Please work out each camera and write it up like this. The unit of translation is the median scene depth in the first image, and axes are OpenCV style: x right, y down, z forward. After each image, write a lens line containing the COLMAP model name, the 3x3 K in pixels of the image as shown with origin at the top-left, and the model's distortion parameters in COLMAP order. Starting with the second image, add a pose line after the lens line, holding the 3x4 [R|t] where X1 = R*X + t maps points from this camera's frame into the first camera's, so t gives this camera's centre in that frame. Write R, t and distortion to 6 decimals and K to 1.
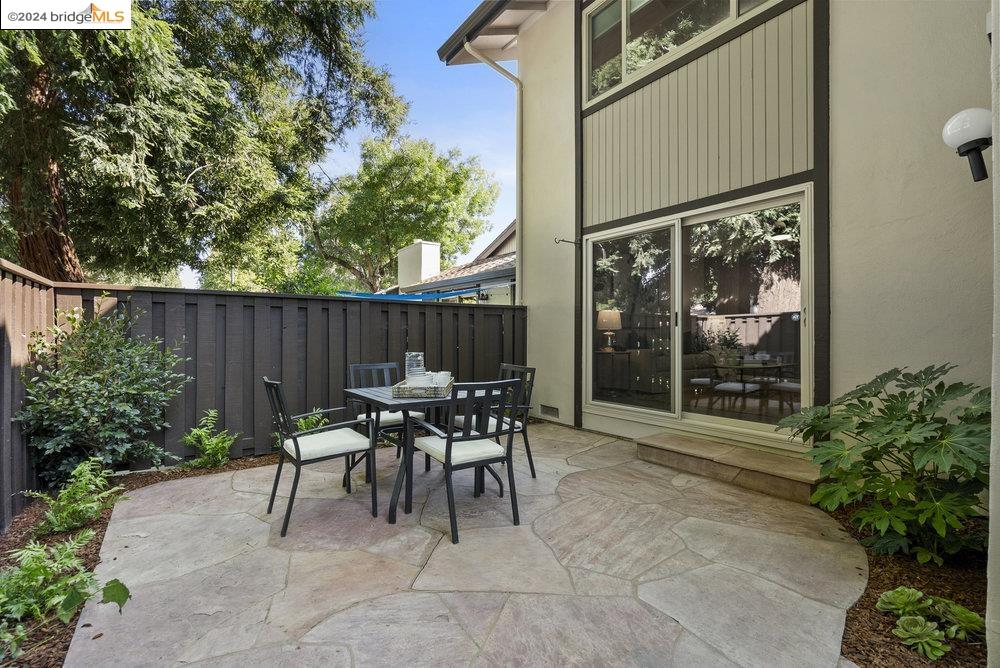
lens RADIAL K [[452.0, 0, 503.8], [0, 452.0, 332.8], [0, 0, 1]] dist [-0.004016, -0.000258]
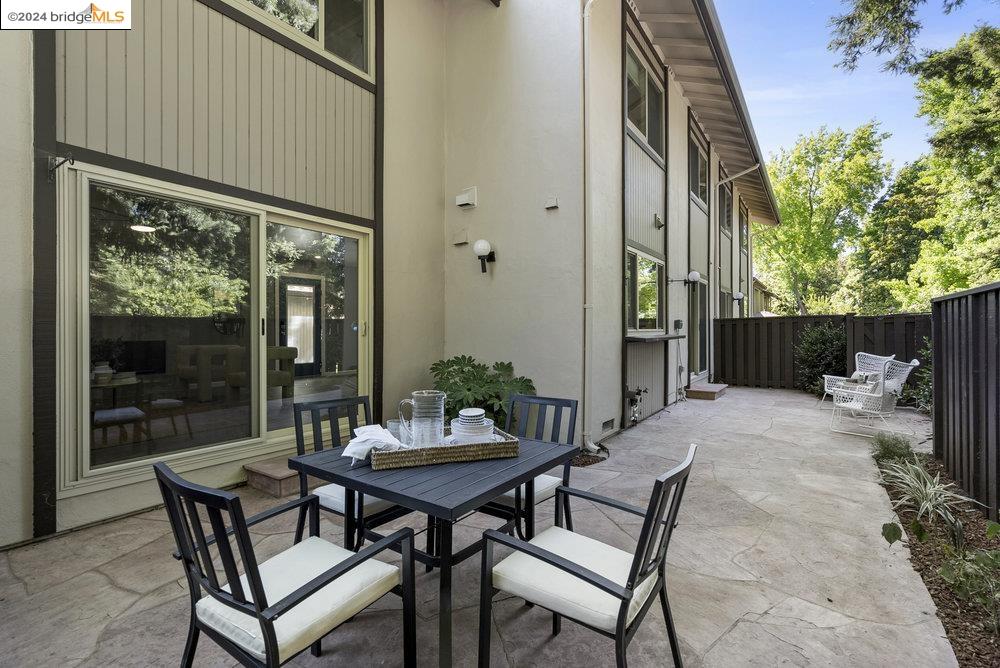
lens RADIAL K [[452.0, 0, 503.0], [0, 452.0, 332.0], [0, 0, 1]] dist [-0.004016, -0.000258]
pose [[-0.314110, -0.002876, 0.949382, -0.738641], [-0.005631, 0.999983, 0.001167, -0.030141], [-0.949370, -0.004979, -0.314121, 1.064458]]
